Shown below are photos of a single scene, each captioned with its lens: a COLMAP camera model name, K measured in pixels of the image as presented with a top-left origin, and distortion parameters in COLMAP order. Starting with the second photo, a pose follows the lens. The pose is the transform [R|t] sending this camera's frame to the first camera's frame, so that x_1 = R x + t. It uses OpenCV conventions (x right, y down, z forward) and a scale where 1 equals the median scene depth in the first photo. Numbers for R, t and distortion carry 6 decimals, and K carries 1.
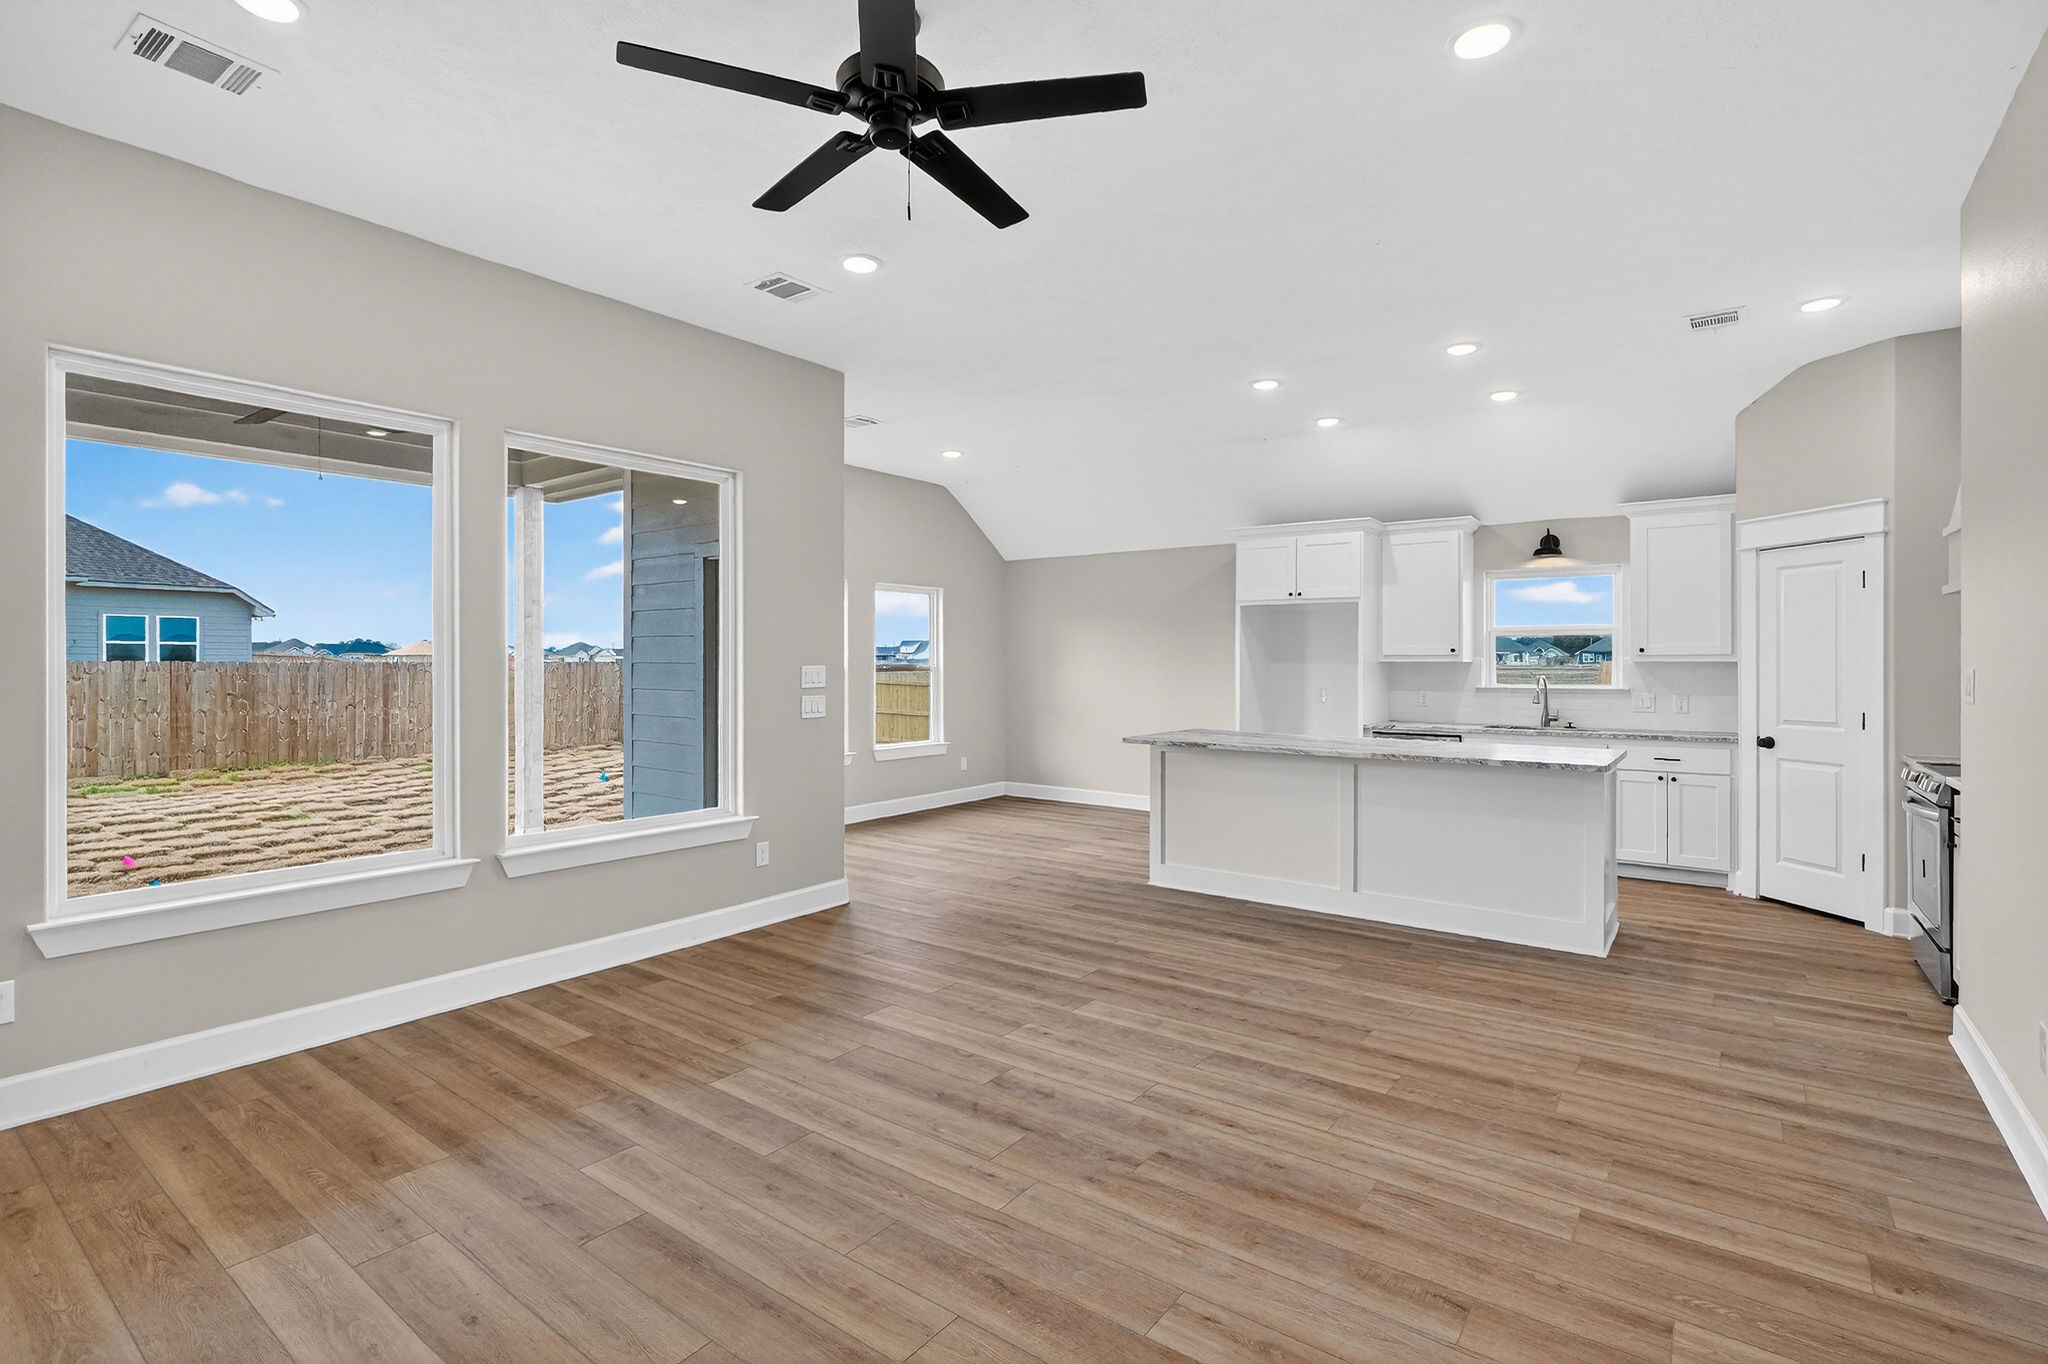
lens RADIAL K [[964.2, 0, 1005.1], [0, 964.2, 676.4], [0, 0, 1]] dist [-0.008419, 0.000450]
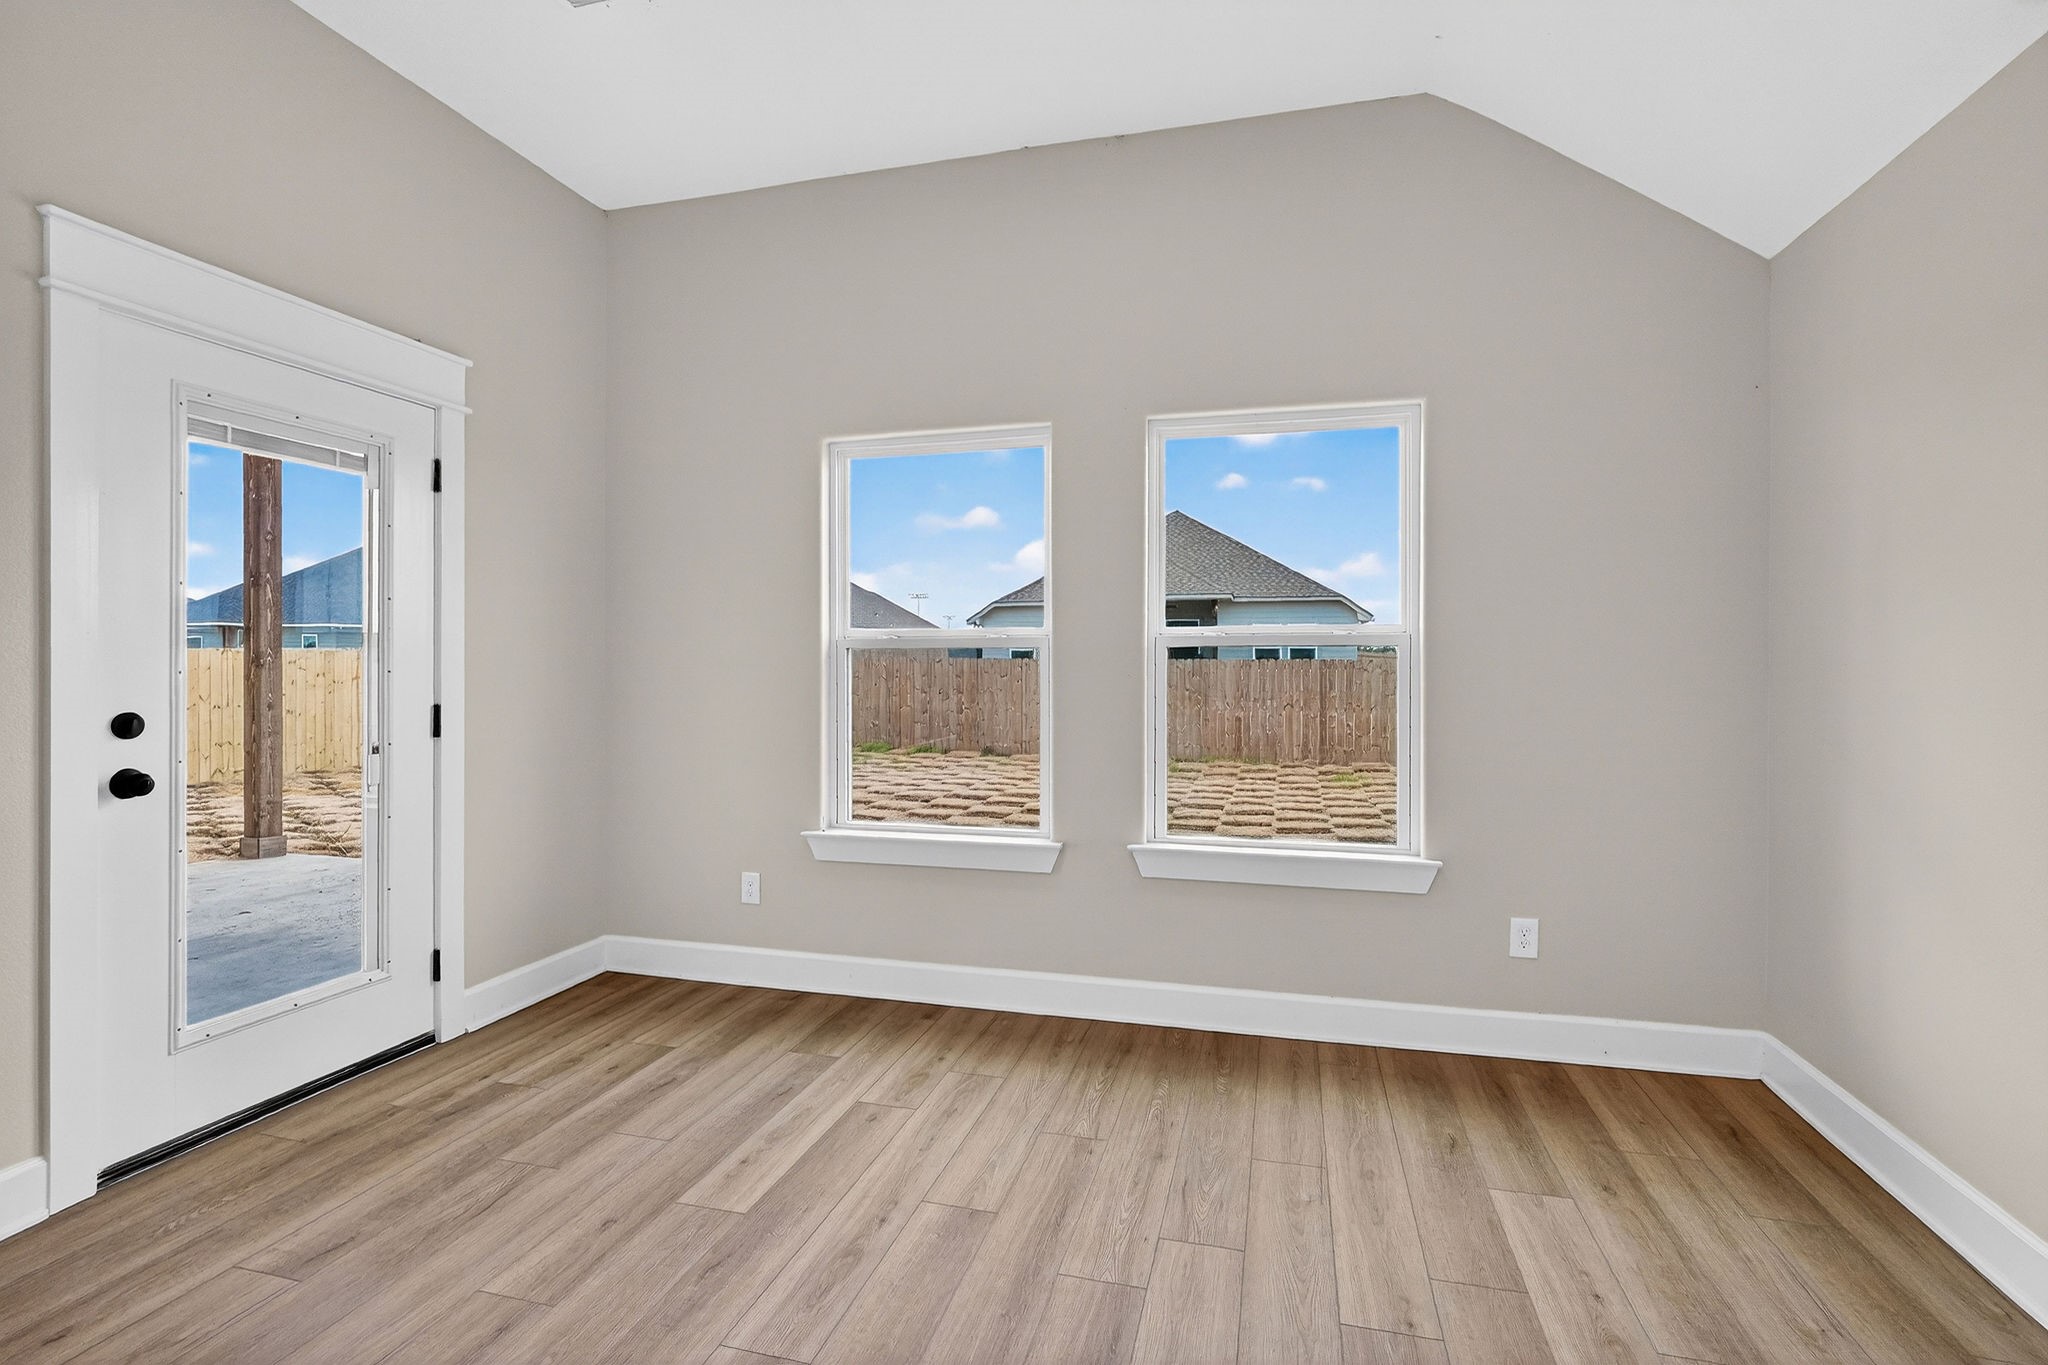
lens RADIAL K [[946.7, 0, 1024.0], [0, 946.7, 661.1], [0, 0, 1]] dist [-0.012603, 0.004637]
pose [[0.401744, -0.004440, -0.915741, 0.445681], [-0.018395, 0.999747, -0.012917, 0.014433], [0.915567, 0.022035, 0.401561, 1.777744]]
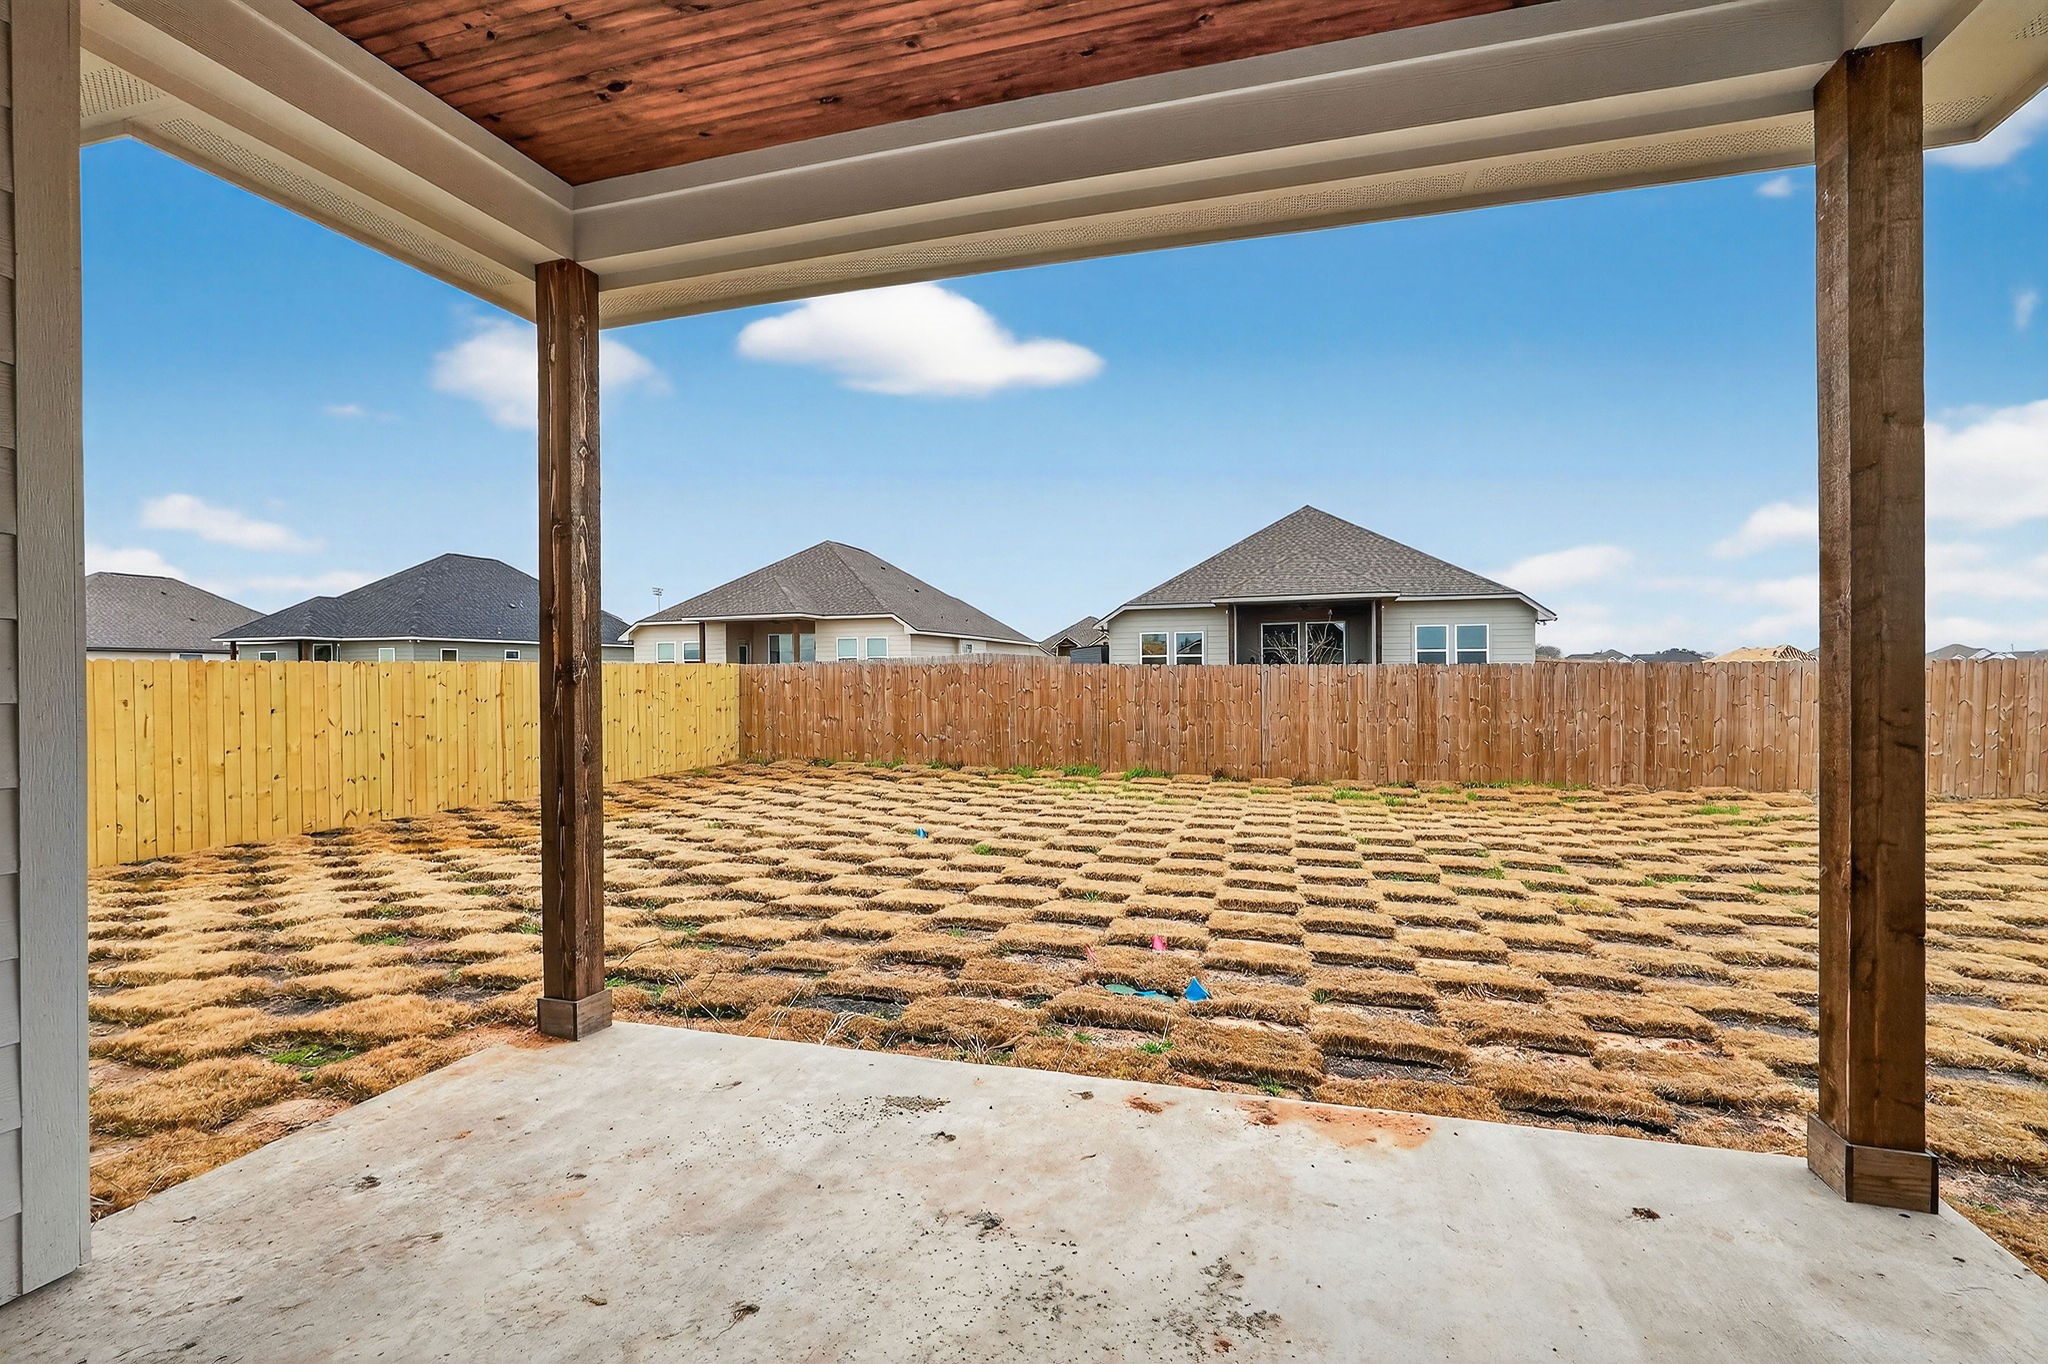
lens RADIAL K [[946.7, 0, 1024.0], [0, 946.7, 660.6], [0, 0, 1]] dist [-0.012603, 0.004637]
pose [[0.364115, -0.016273, -0.931212, -0.623791], [-0.008502, 0.999748, -0.020795, 0.018293], [0.931315, 0.015489, 0.363885, 1.277542]]
